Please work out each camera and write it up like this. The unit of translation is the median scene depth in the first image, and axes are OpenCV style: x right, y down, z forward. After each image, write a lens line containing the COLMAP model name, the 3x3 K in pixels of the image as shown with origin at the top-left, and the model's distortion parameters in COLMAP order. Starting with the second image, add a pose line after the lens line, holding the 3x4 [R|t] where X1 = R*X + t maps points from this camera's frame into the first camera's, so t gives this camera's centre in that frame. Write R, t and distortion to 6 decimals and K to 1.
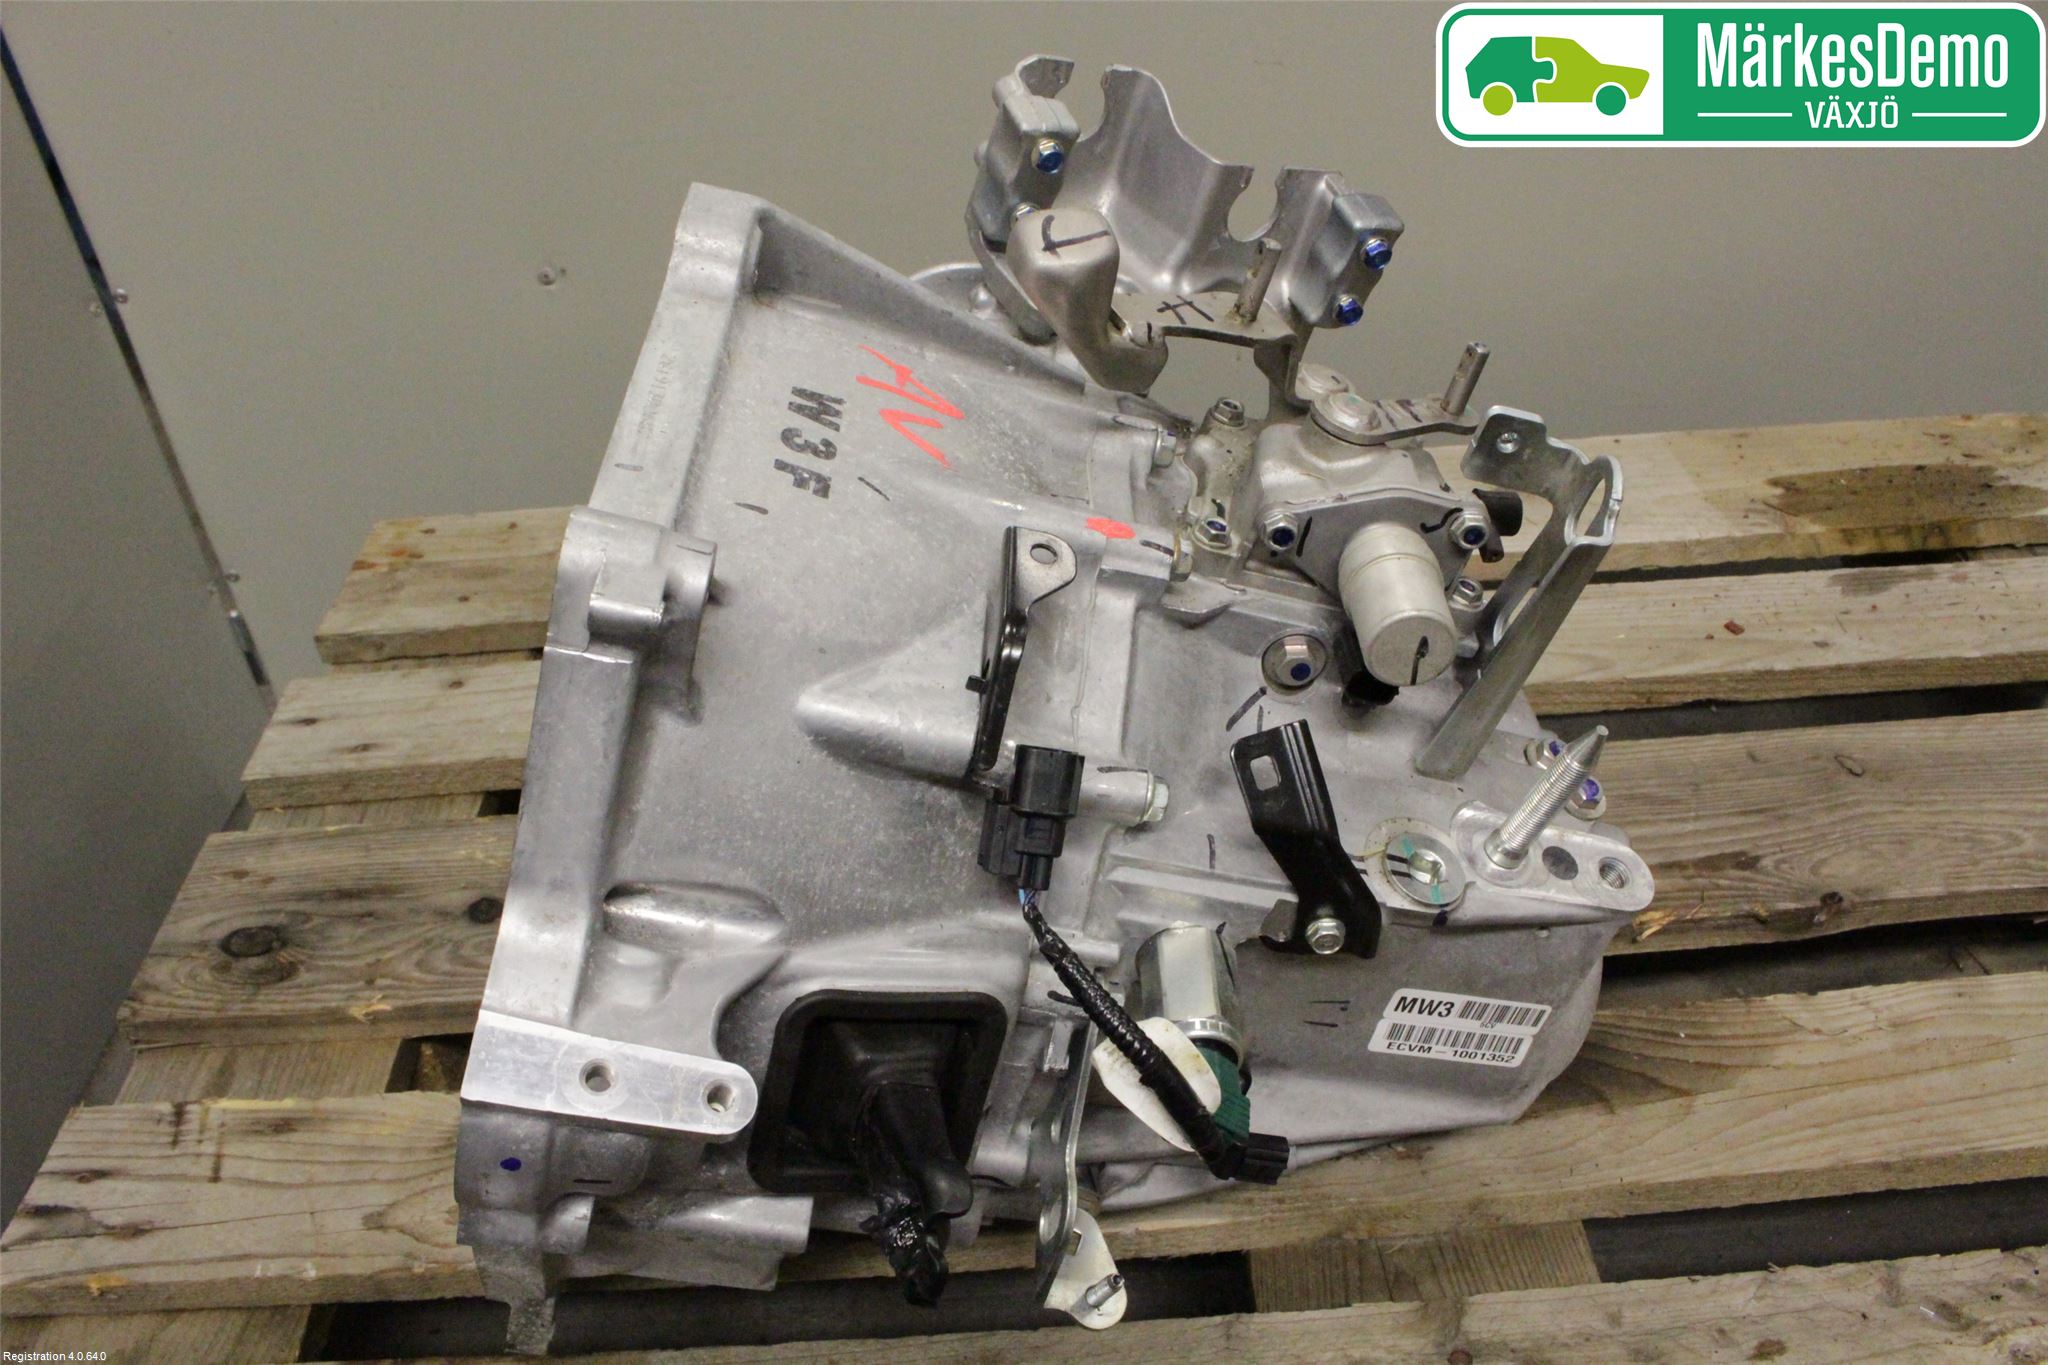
lens RADIAL K [[1713.4, 0, 1017.6], [0, 1713.4, 699.1], [0, 0, 1]] dist [-0.163082, 0.130028]
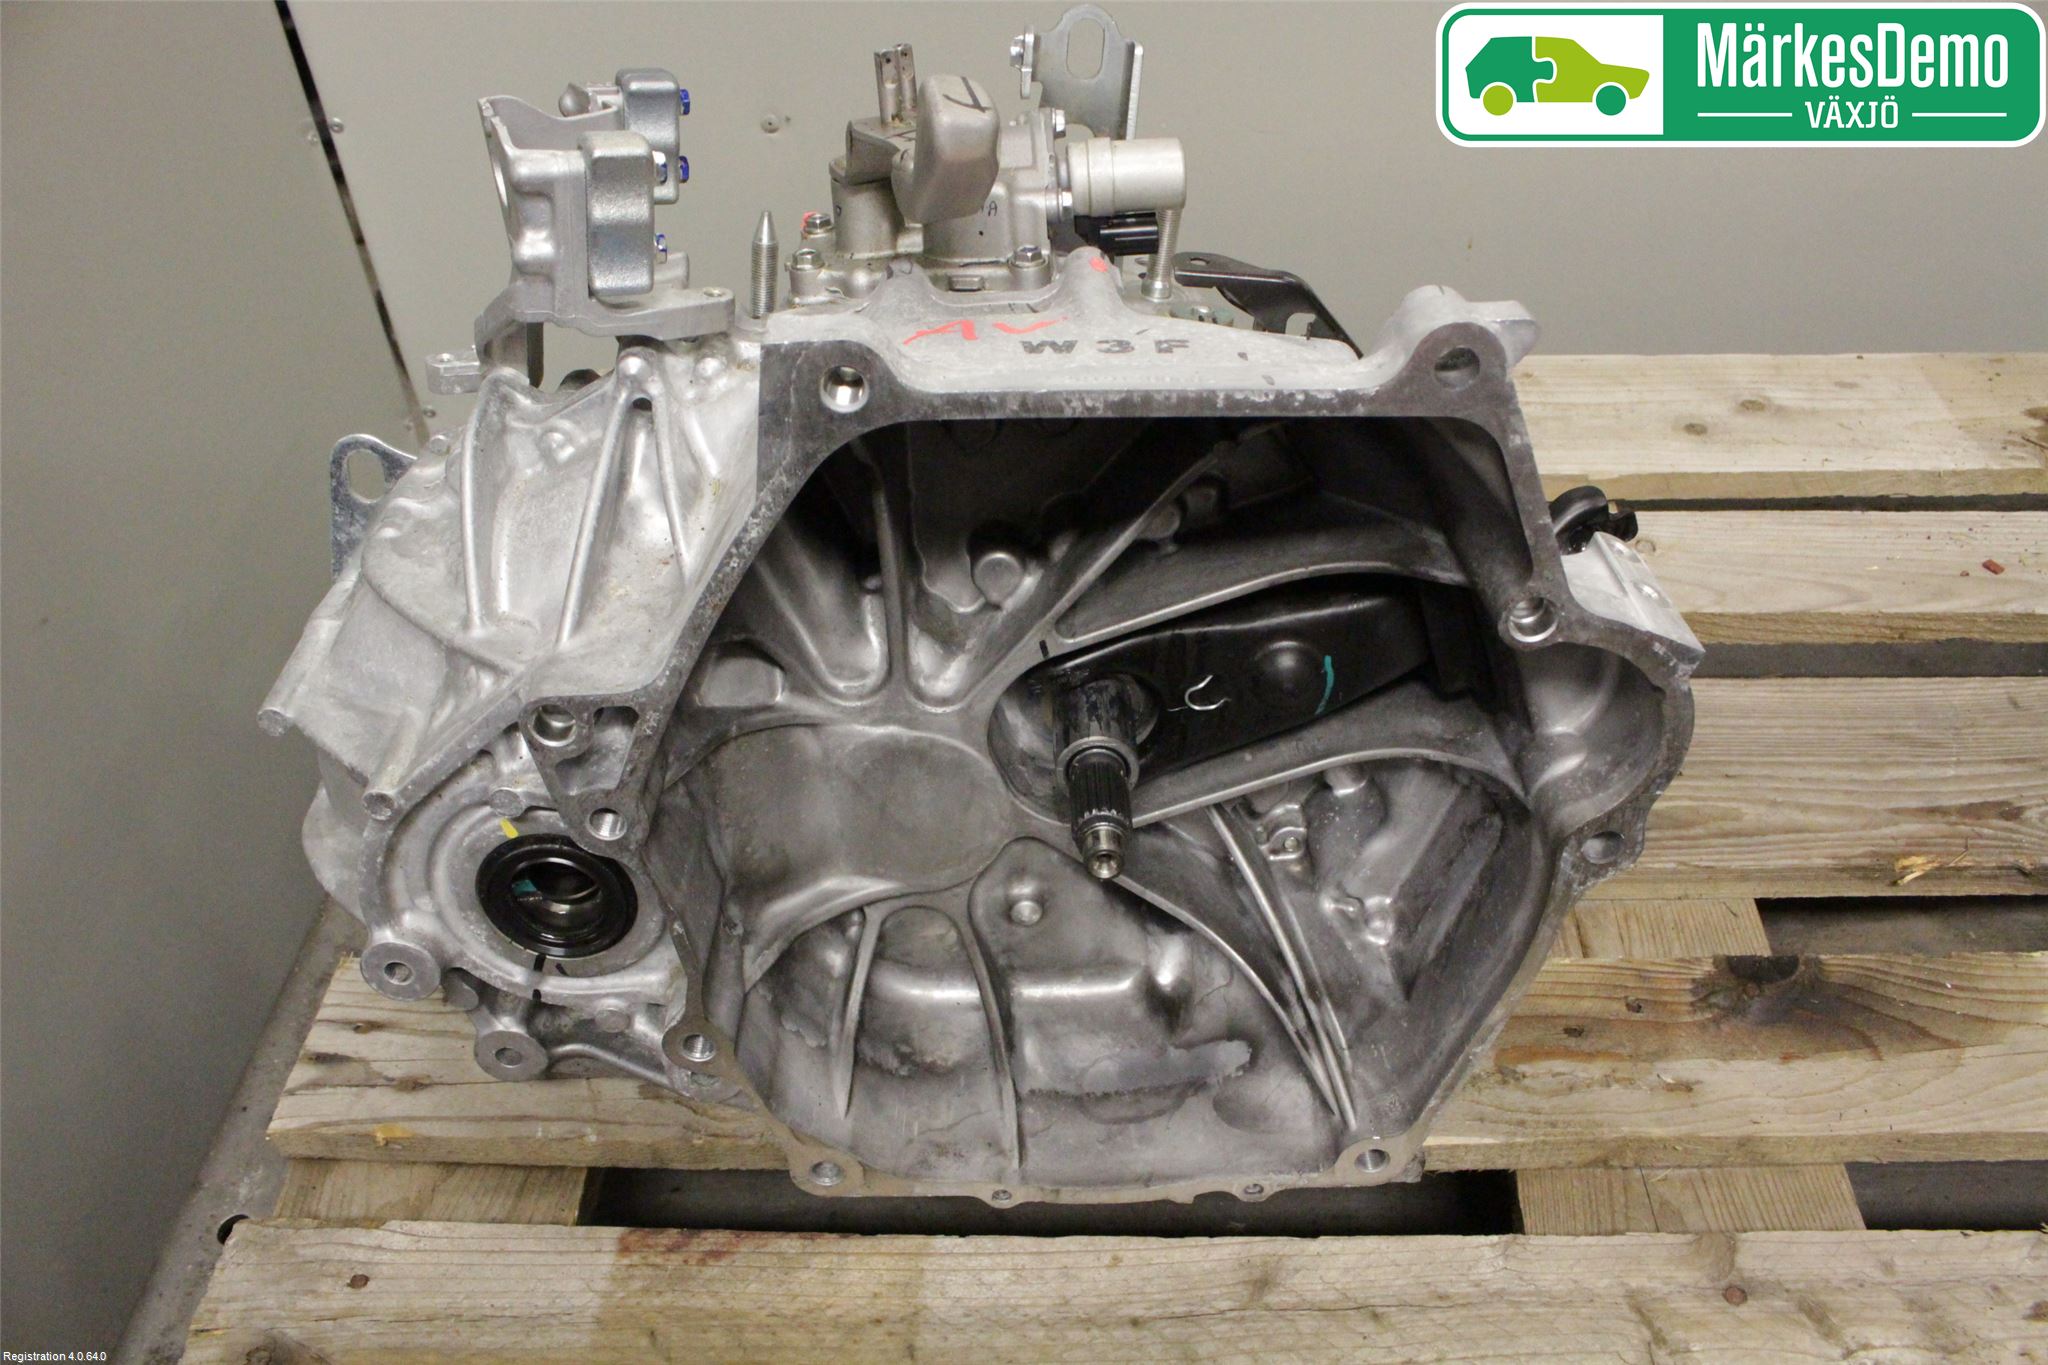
lens RADIAL K [[1713.4, 0, 1018.7], [0, 1713.4, 700.6], [0, 0, 1]] dist [-0.163082, 0.130028]
pose [[0.997227, 0.059871, -0.044210, -0.123152], [-0.055521, 0.994040, 0.093815, -0.029733], [0.049563, -0.091100, 0.994608, 0.004544]]
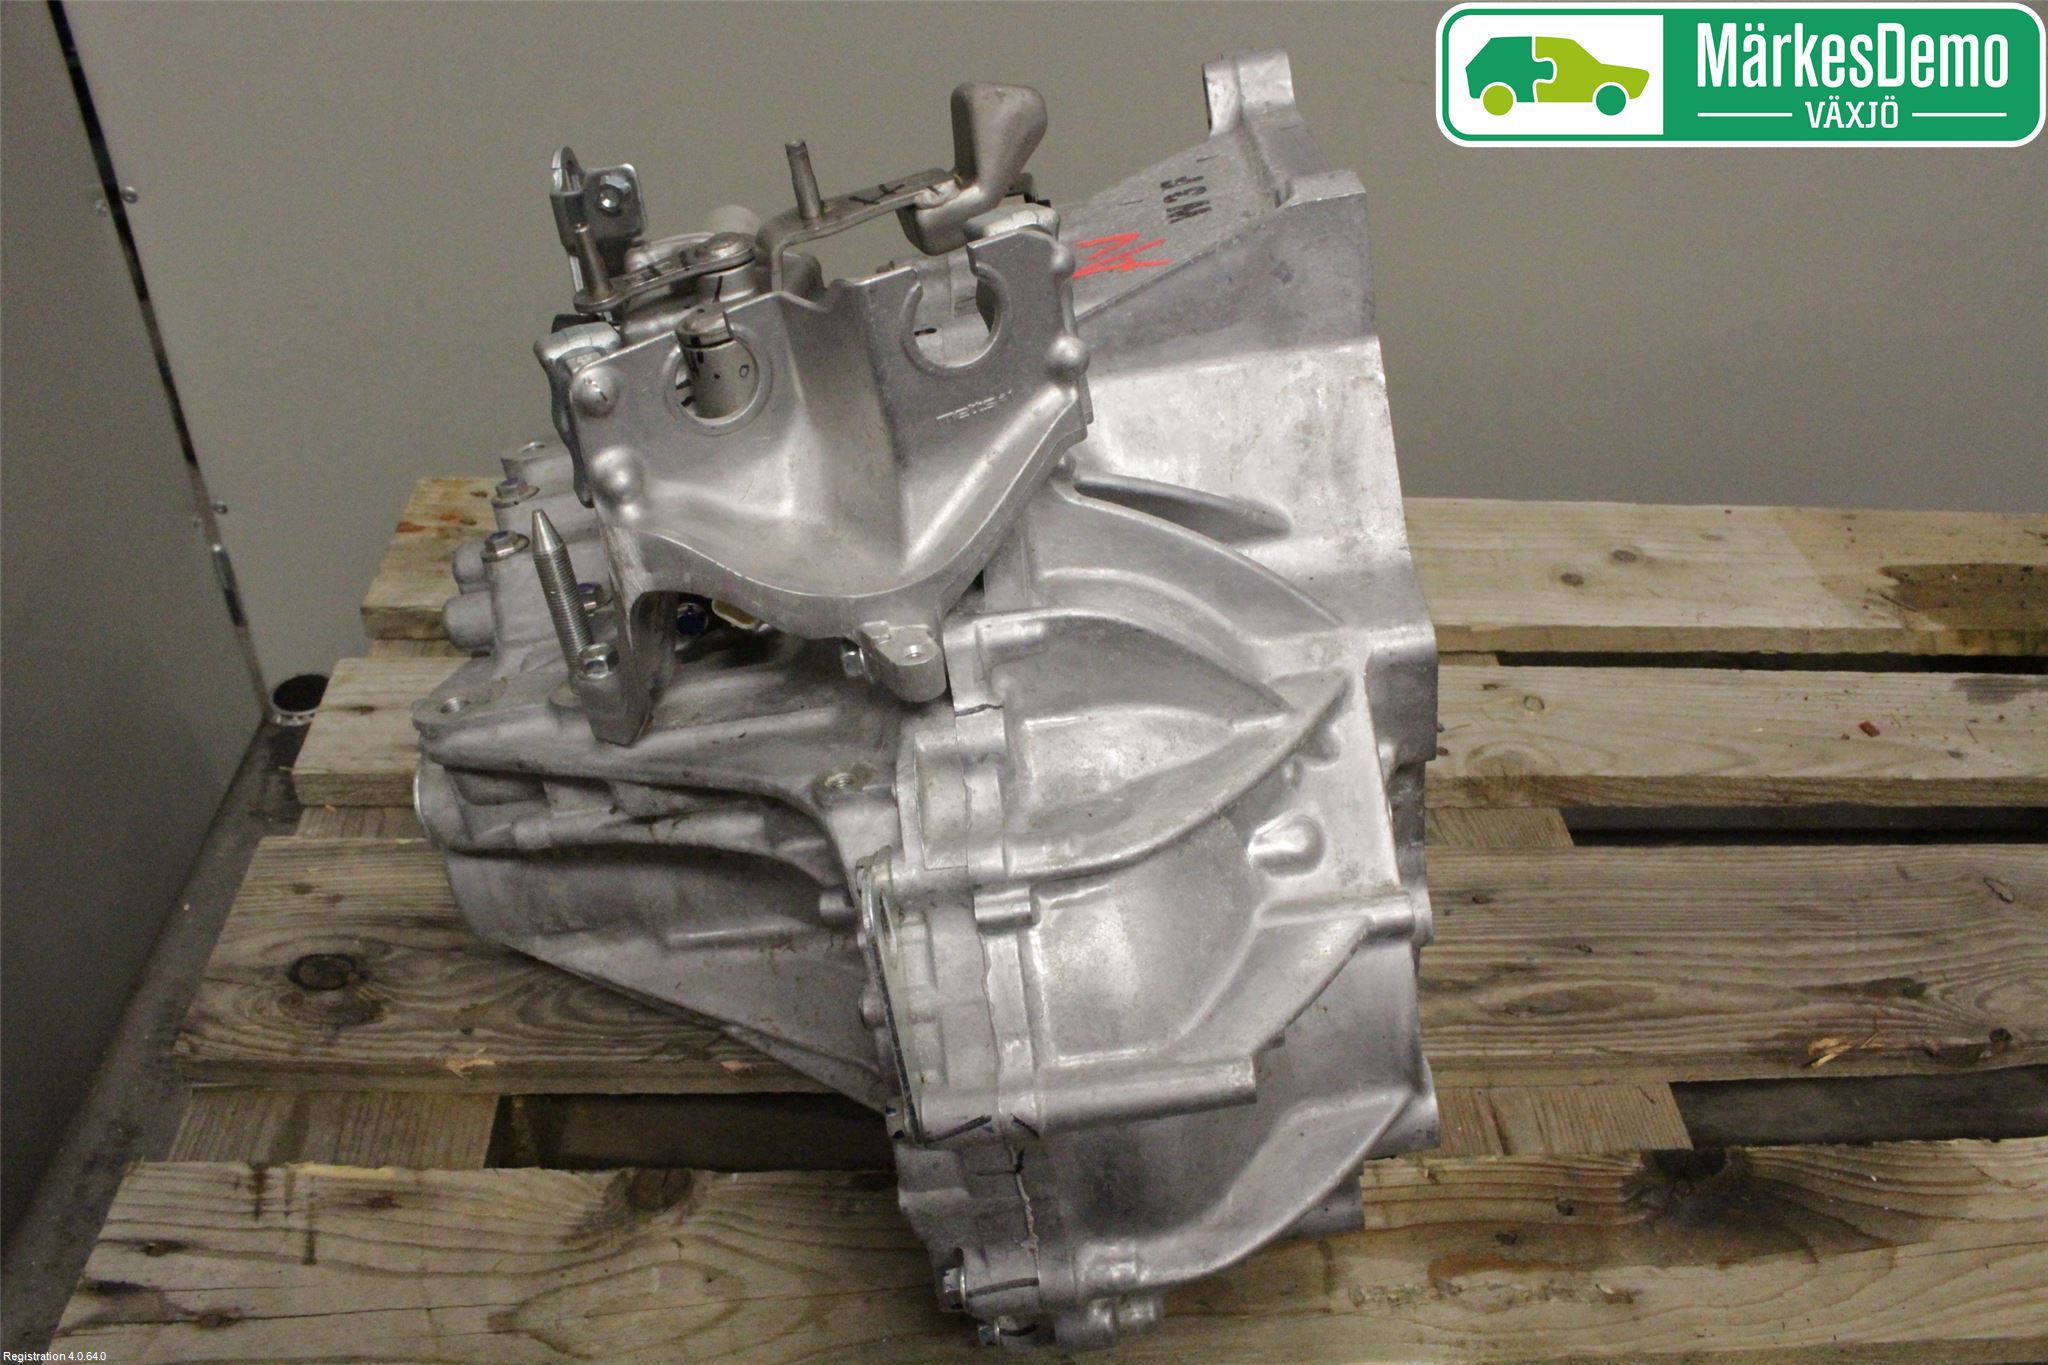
lens RADIAL K [[1713.4, 0, 1011.9], [0, 1713.4, 694.9], [0, 0, 1]] dist [-0.163082, 0.130028]
pose [[0.993317, 0.078810, 0.084323, -0.202424], [-0.081841, 0.996095, 0.033115, -0.069819], [-0.081384, -0.039794, 0.995888, 0.092217]]
